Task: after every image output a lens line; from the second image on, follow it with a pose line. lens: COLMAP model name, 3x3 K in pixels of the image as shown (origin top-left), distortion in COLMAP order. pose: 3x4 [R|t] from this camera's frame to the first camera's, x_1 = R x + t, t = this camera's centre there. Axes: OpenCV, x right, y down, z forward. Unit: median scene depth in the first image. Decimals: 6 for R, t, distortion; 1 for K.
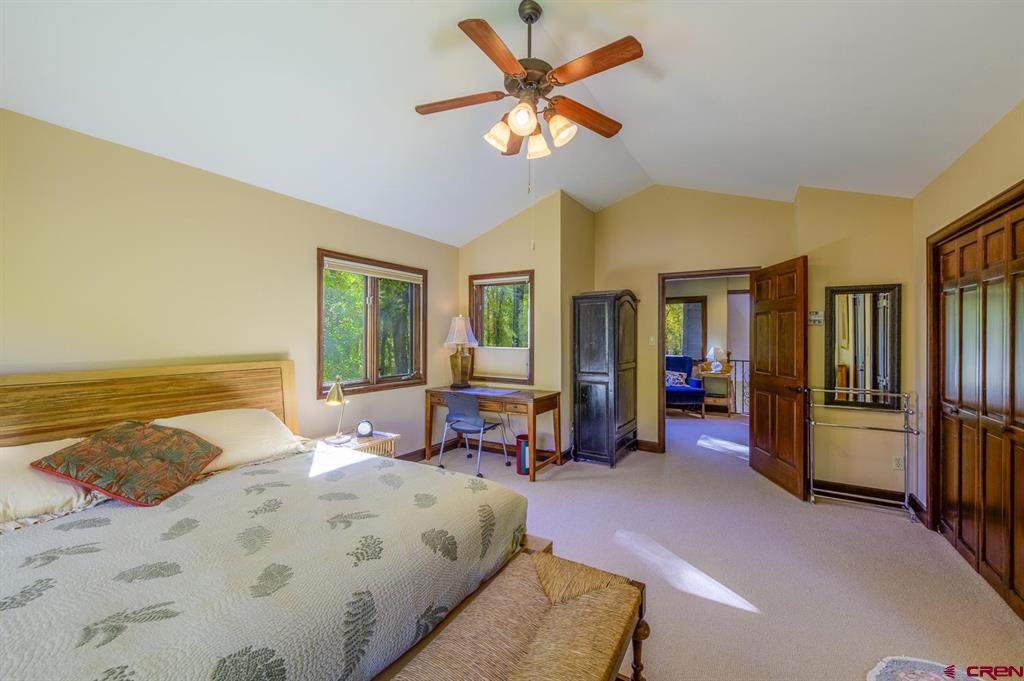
lens RADIAL K [[416.4, 0, 513.1], [0, 416.4, 338.4], [0, 0, 1]] dist [0.021459, 0.000480]
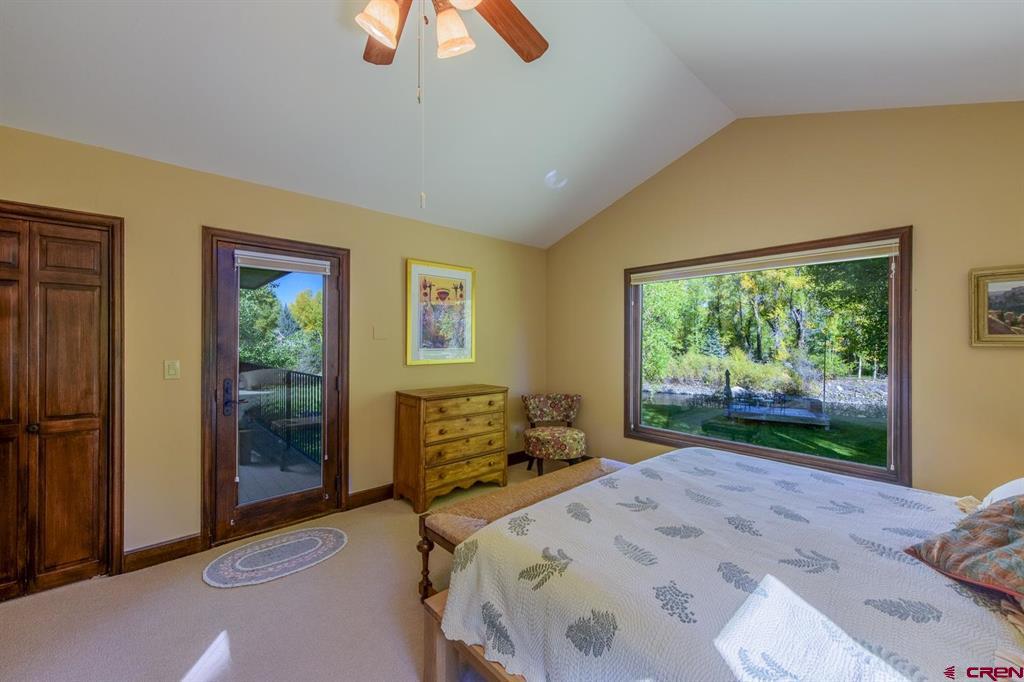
lens RADIAL K [[407.1, 0, 513.3], [0, 407.1, 341.4], [0, 0, 1]] dist [0.003532, -0.000718]
pose [[-0.959843, -0.008066, 0.280422, -0.335557], [-0.007279, 0.999966, 0.003849, -0.013140], [-0.280443, 0.001653, -0.959869, 2.000963]]
